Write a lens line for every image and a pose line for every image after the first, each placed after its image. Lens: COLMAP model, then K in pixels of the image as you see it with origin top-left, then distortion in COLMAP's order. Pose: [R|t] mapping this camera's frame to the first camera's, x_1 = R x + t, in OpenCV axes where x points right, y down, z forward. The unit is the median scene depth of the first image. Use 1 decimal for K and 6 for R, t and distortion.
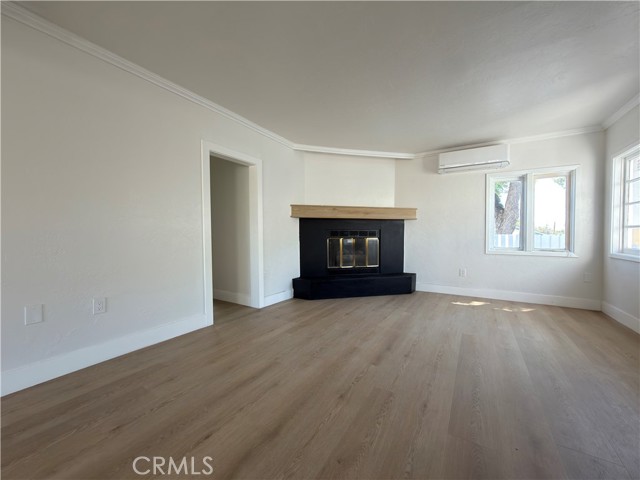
lens RADIAL K [[256.1, 0, 324.0], [0, 256.1, 239.7], [0, 0, 1]] dist [-0.002219, -0.000059]
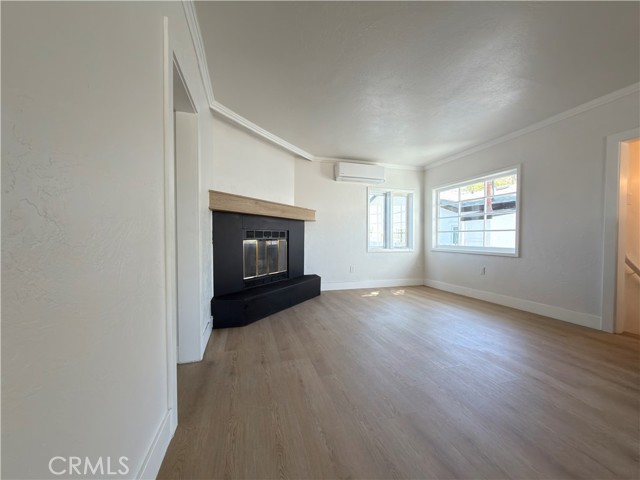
lens RADIAL K [[256.1, 0, 322.1], [0, 256.1, 238.3], [0, 0, 1]] dist [-0.002219, -0.000059]
pose [[0.669437, -0.001696, 0.742867, -0.421563], [0.009008, 0.999942, -0.005835, -0.004631], [-0.742814, 0.010598, 0.669414, 0.339011]]
